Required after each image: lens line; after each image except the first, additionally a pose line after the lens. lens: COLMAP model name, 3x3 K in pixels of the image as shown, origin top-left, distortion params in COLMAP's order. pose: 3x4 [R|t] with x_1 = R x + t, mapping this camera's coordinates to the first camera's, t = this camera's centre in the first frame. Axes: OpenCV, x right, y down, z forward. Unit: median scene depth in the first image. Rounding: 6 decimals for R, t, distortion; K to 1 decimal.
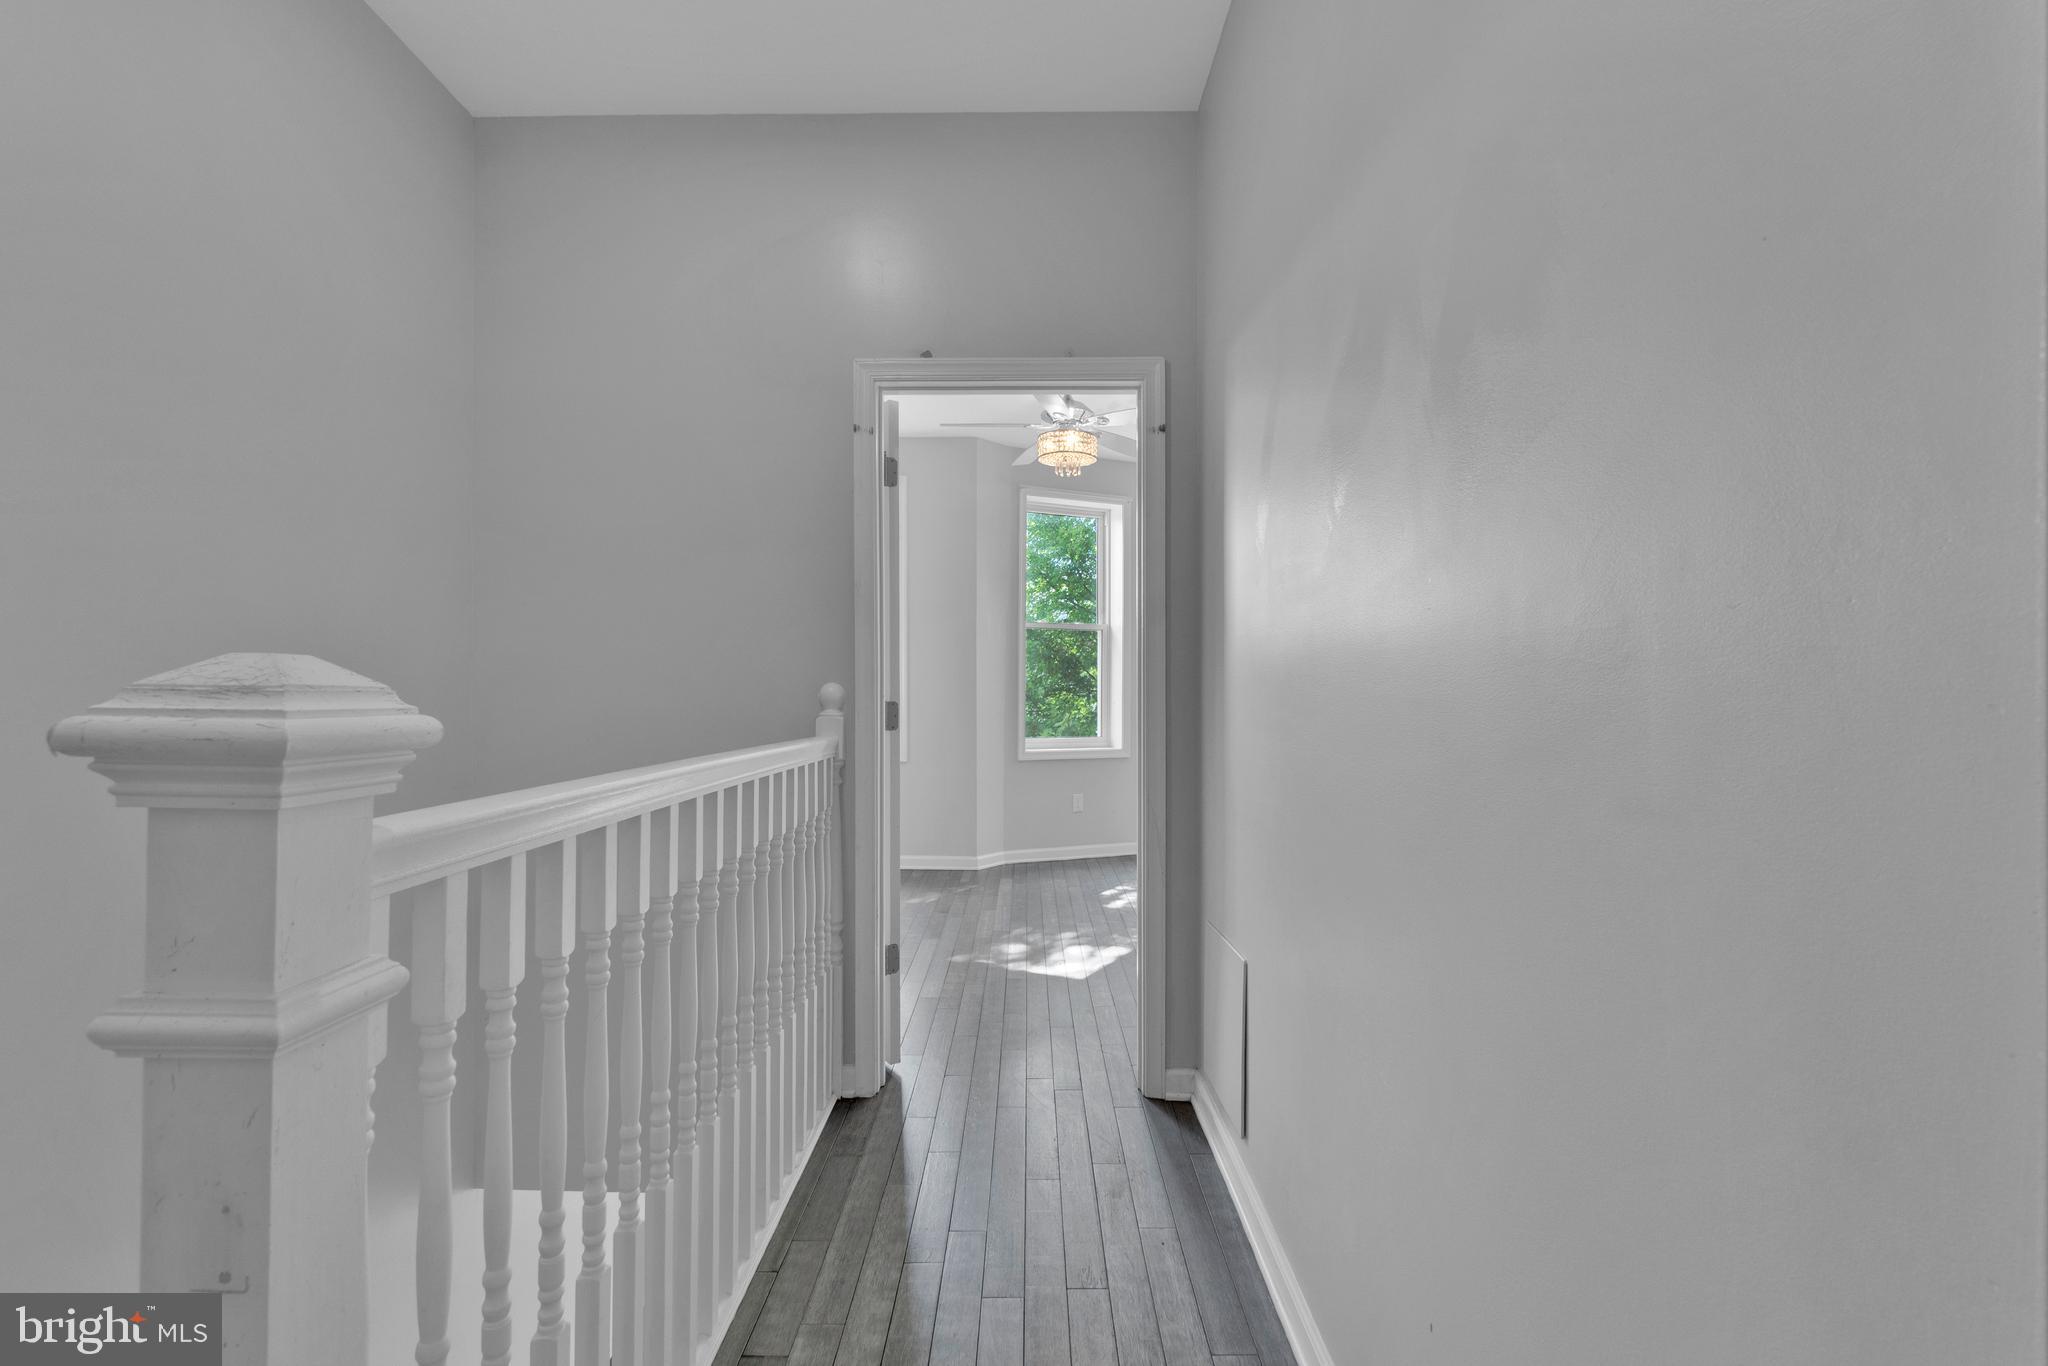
lens RADIAL K [[897.1, 0, 1020.9], [0, 897.1, 691.5], [0, 0, 1]] dist [-0.004101, -0.000683]
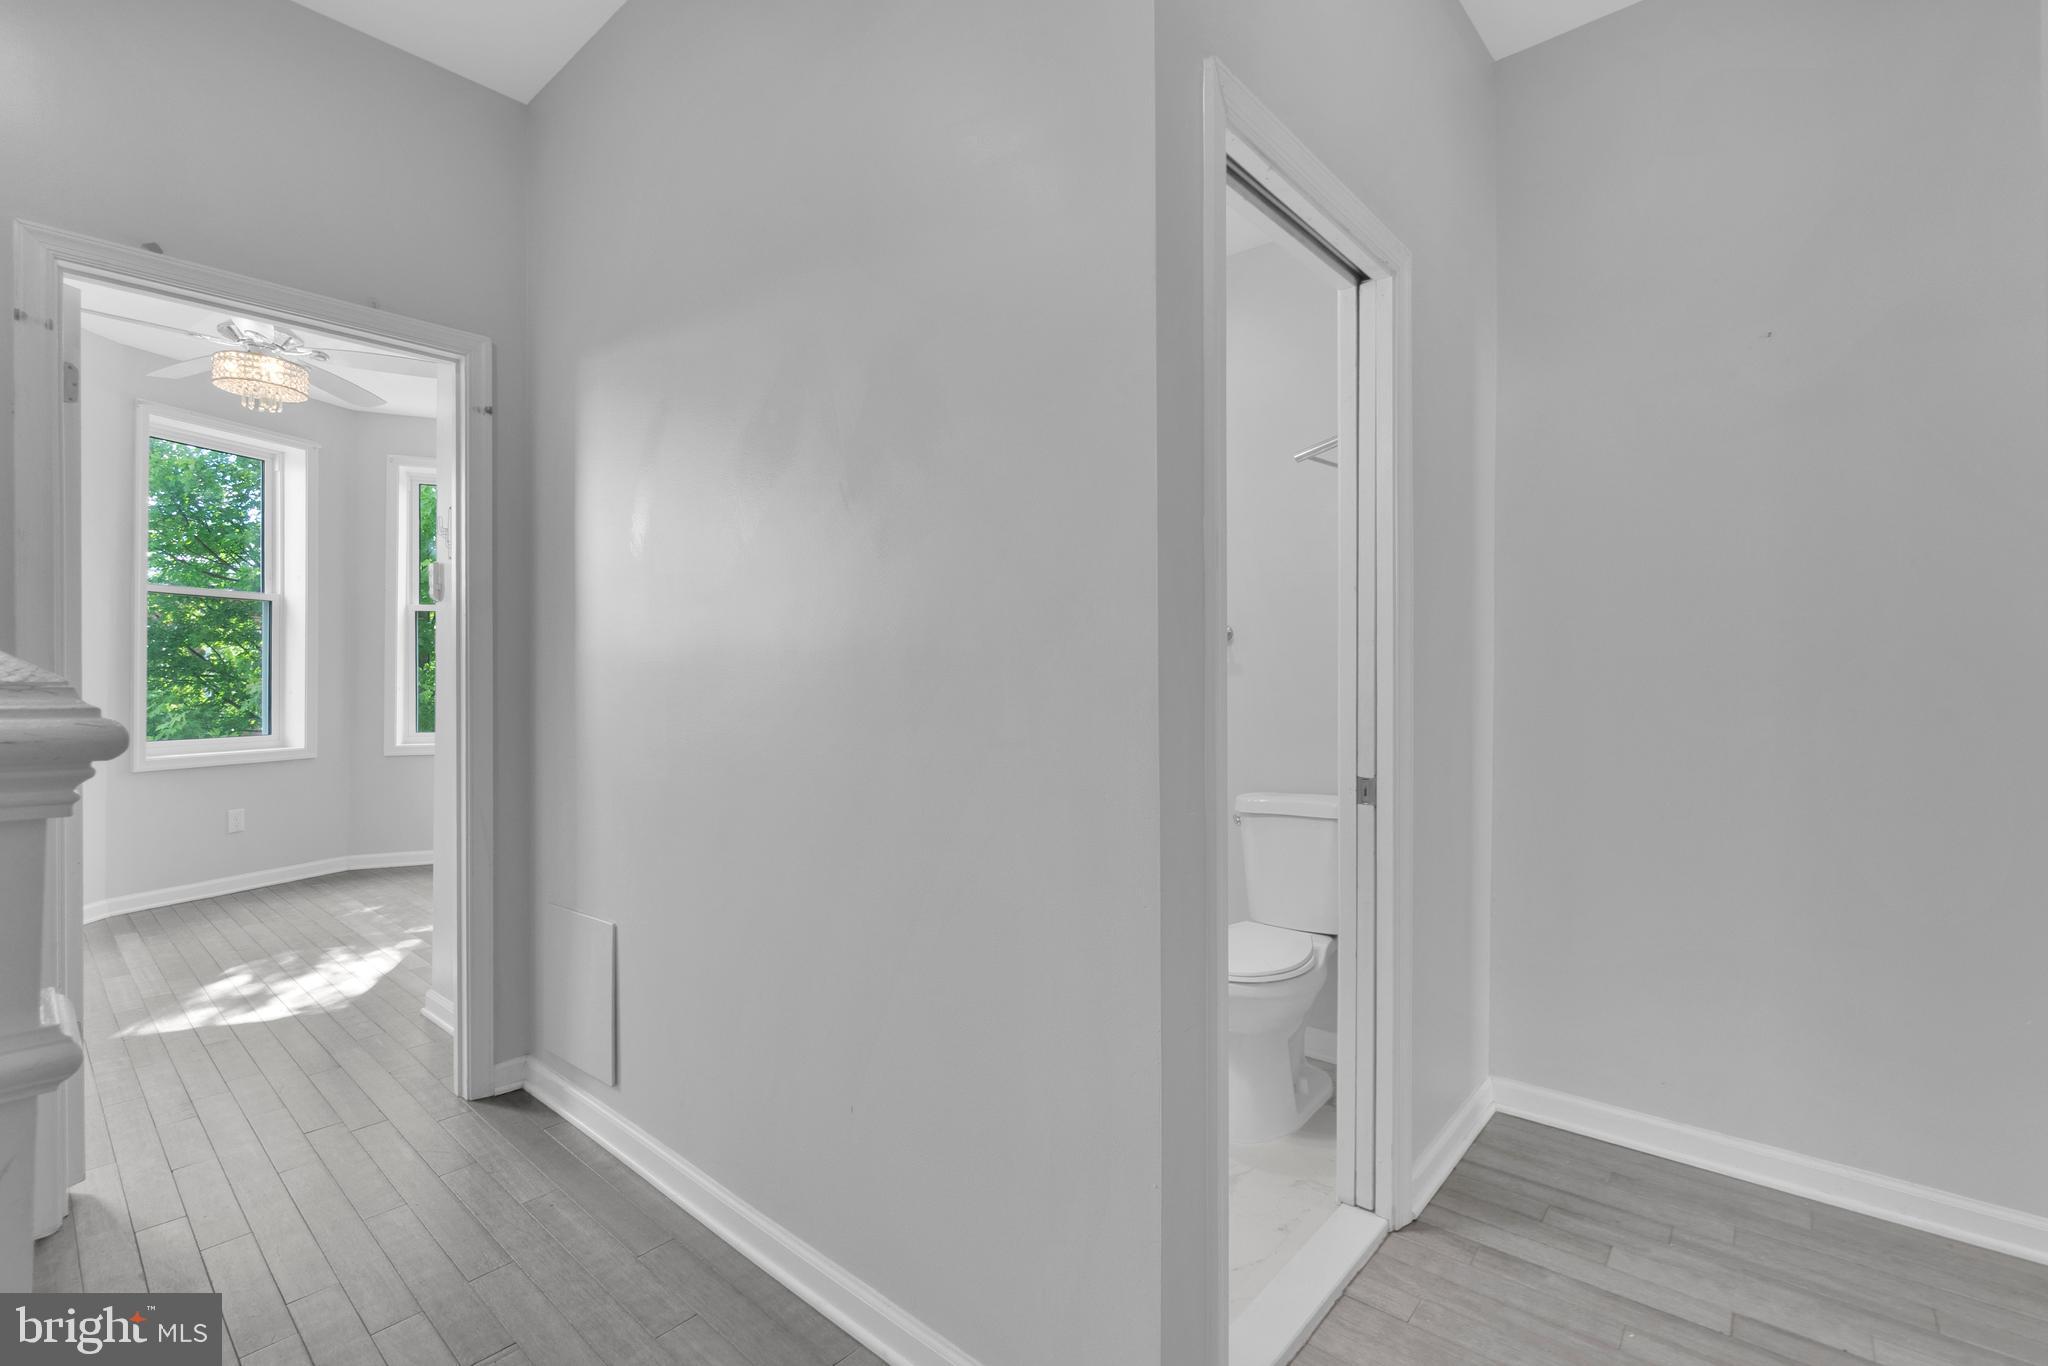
lens RADIAL K [[897.1, 0, 1030.7], [0, 897.1, 667.3], [0, 0, 1]] dist [-0.004101, -0.000683]
pose [[0.644955, 0.005830, 0.764198, -0.116439], [0.001923, 0.999955, -0.009252, -0.001460], [-0.764218, 0.007436, 0.644915, -0.045353]]
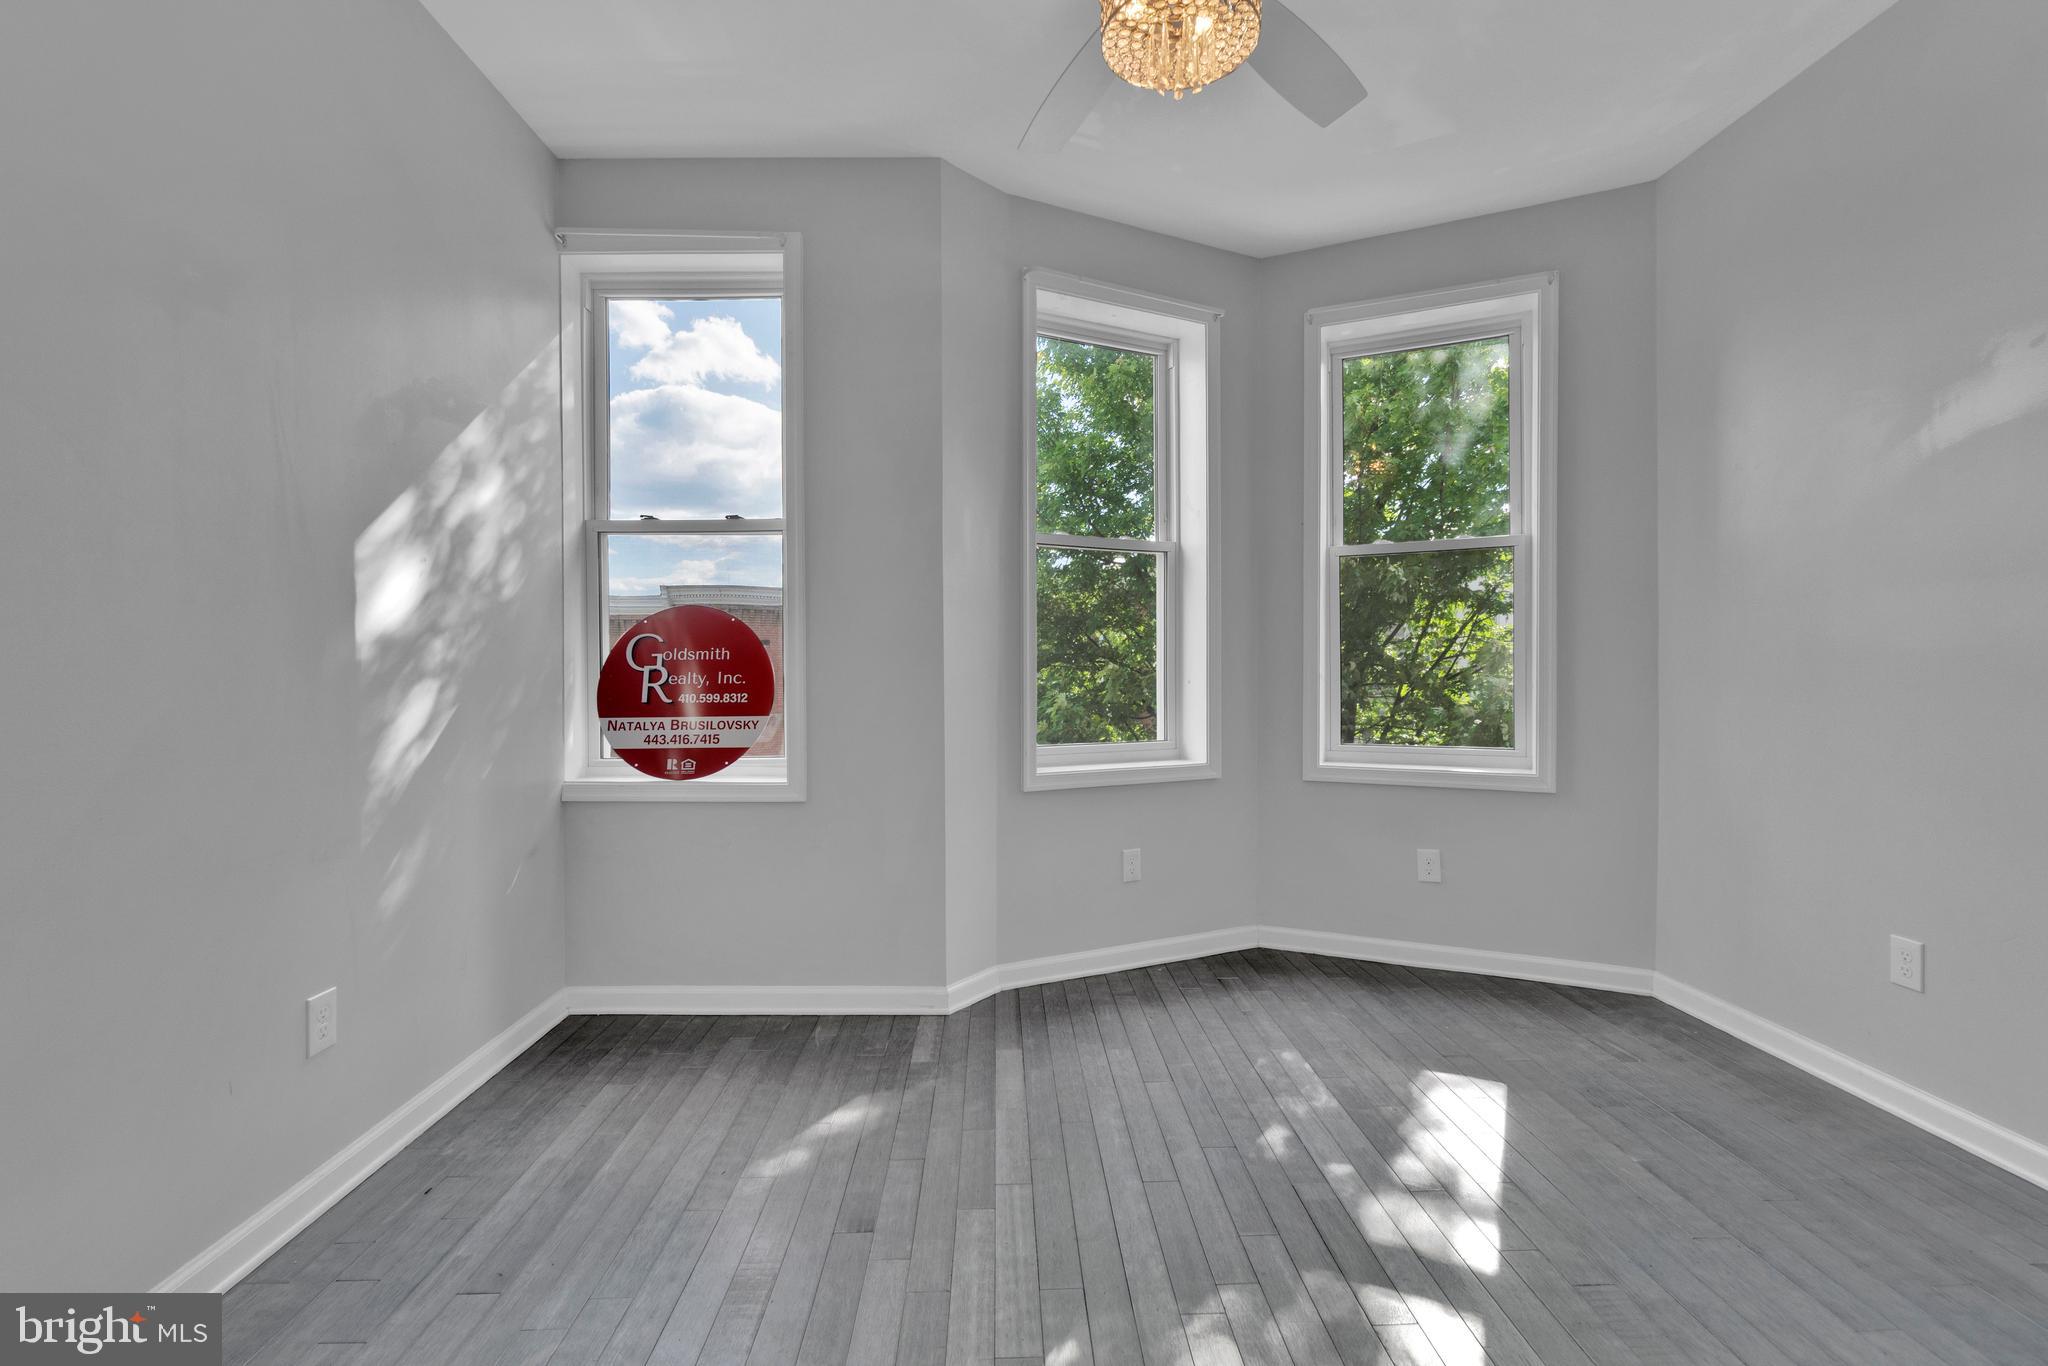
lens RADIAL K [[897.1, 0, 1020.5], [0, 897.1, 676.8], [0, 0, 1]] dist [-0.004101, -0.000683]
pose [[0.999305, -0.003735, 0.037095, -0.032115], [0.003281, 0.999919, 0.012295, 0.004298], [-0.037138, -0.012165, 0.999236, 0.622380]]
